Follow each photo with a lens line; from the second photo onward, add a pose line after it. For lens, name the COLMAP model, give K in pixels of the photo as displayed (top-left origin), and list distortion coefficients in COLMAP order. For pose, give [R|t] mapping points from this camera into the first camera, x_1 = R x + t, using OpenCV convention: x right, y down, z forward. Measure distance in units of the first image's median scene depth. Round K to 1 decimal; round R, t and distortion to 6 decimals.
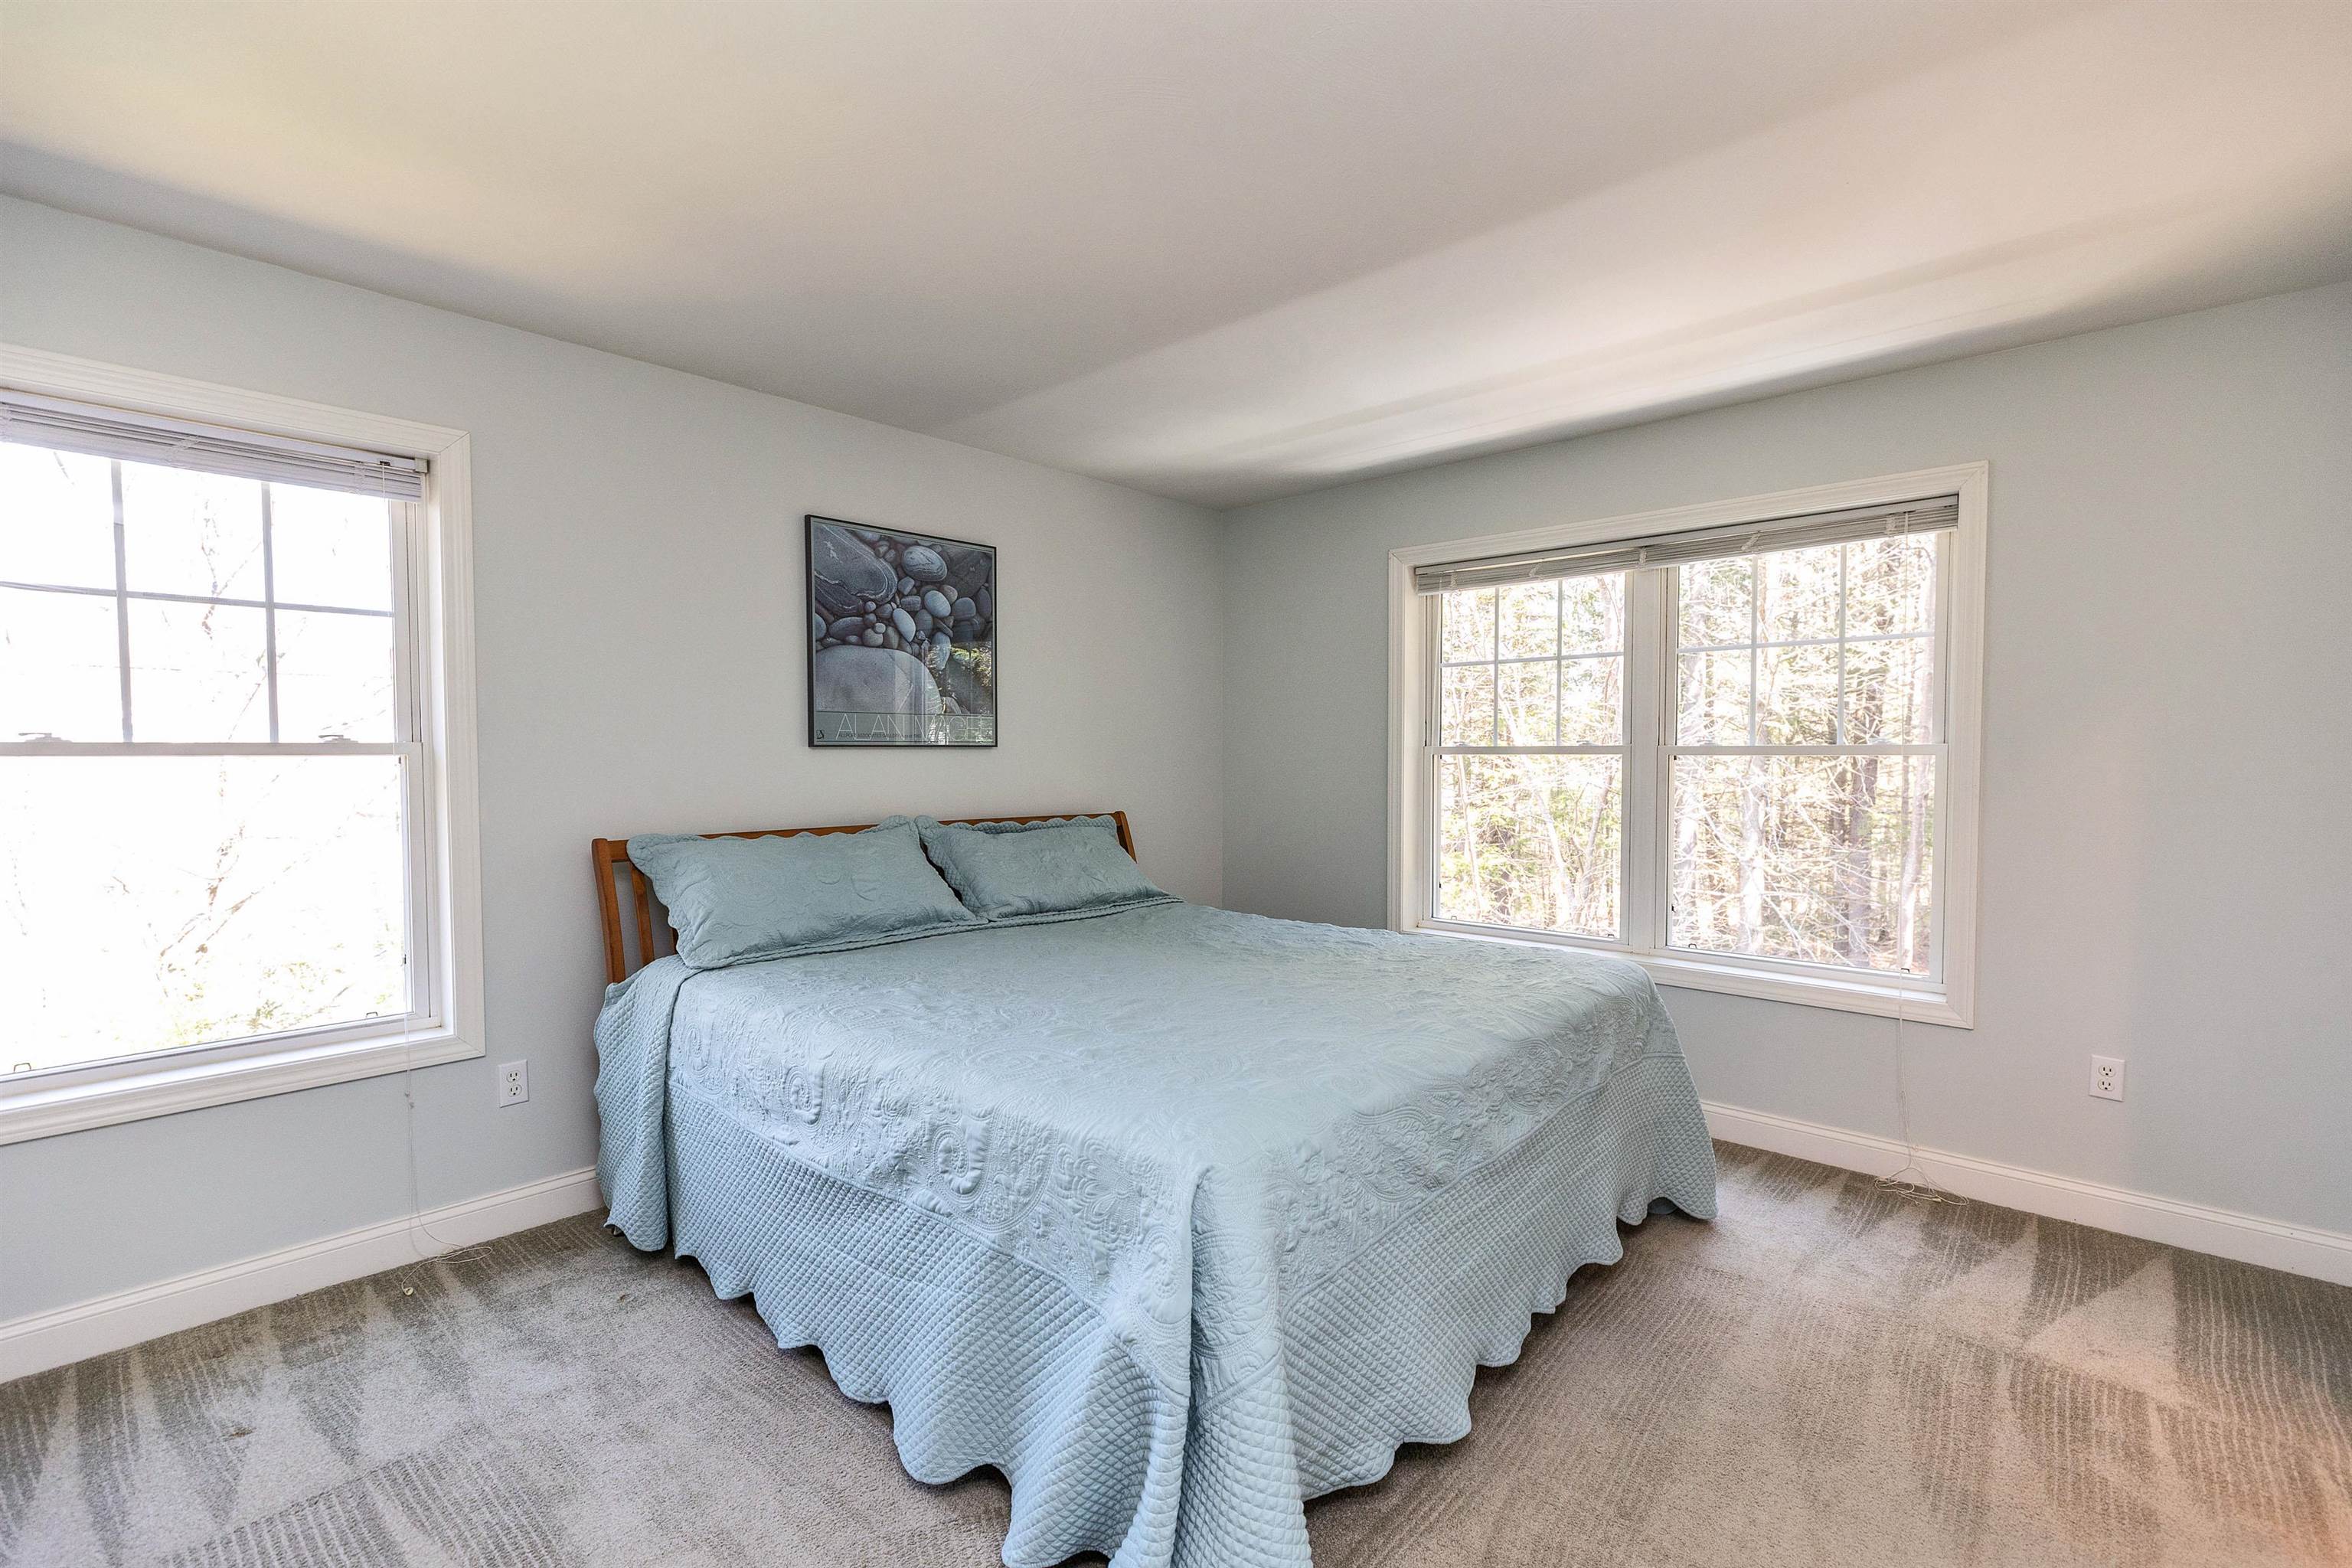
lens RADIAL K [[1067.5, 0, 1131.1], [0, 1067.5, 785.1], [0, 0, 1]] dist [0.001542, 0.000834]
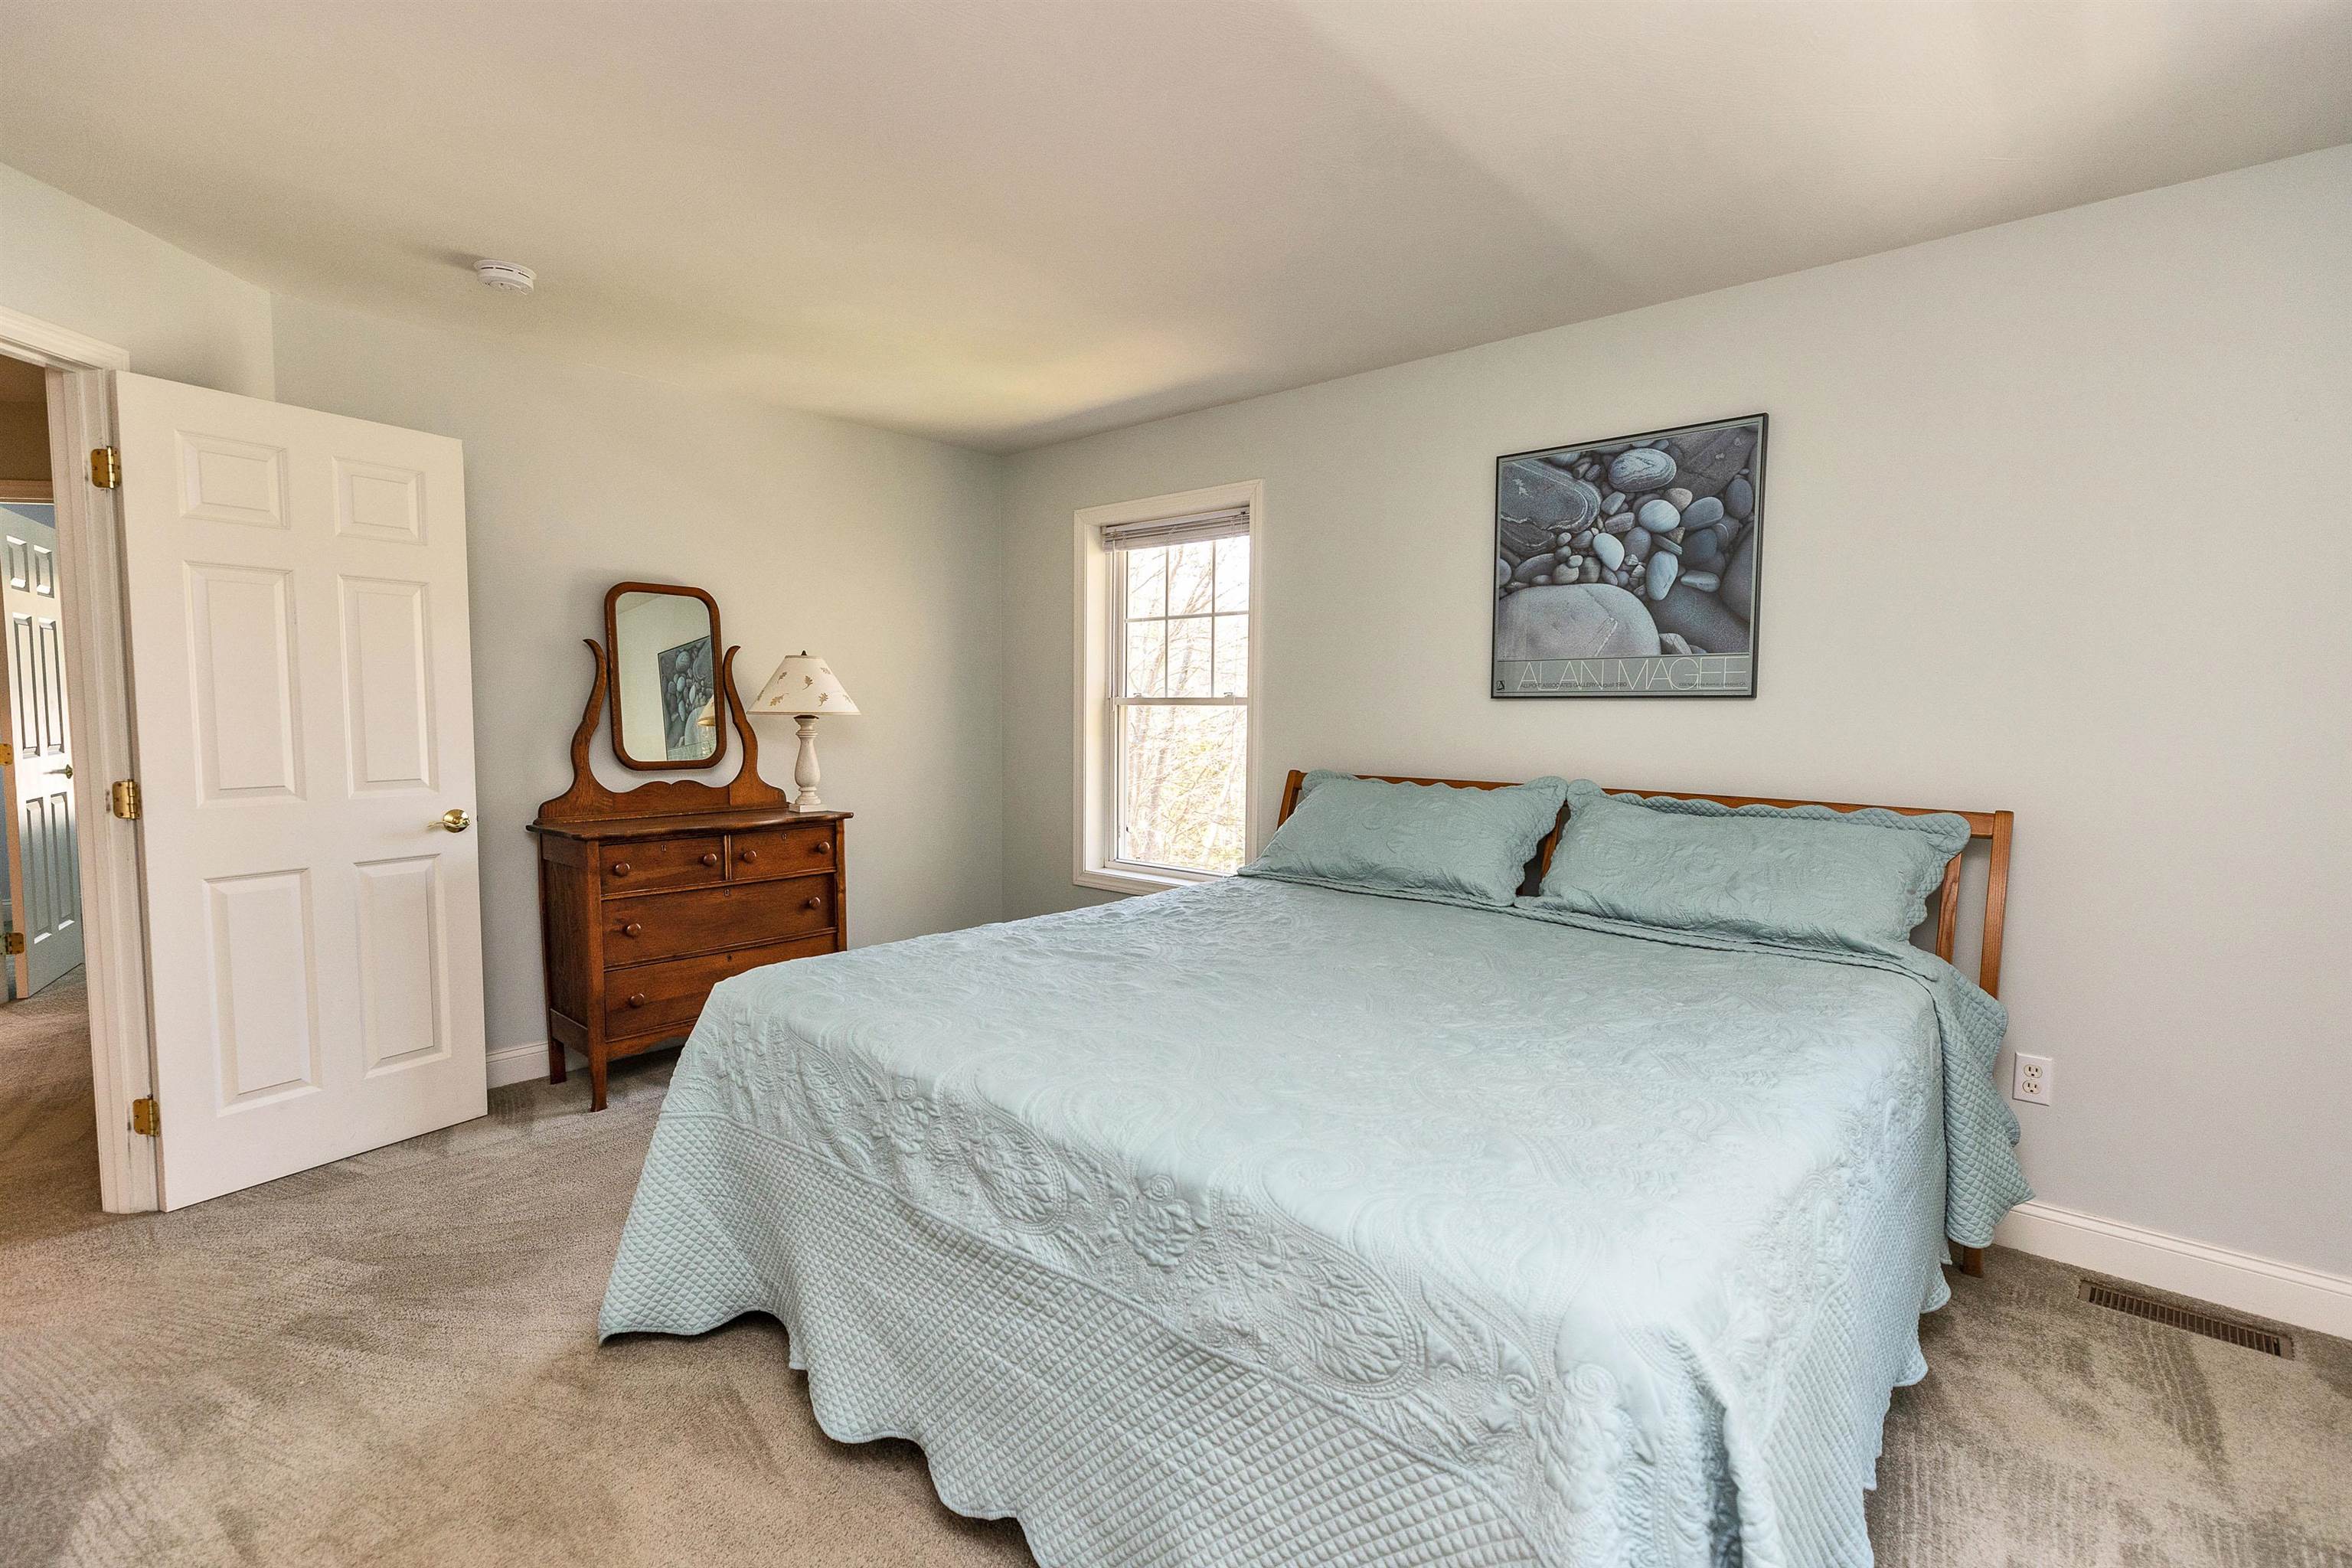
lens RADIAL K [[1067.5, 0, 1182.5], [0, 1067.5, 777.3], [0, 0, 1]] dist [0.001542, 0.000834]
pose [[0.035620, 0.071188, -0.996827, 0.631160], [-0.031078, 0.997056, 0.070094, -0.022232], [0.998882, 0.028483, 0.037728, 0.648268]]
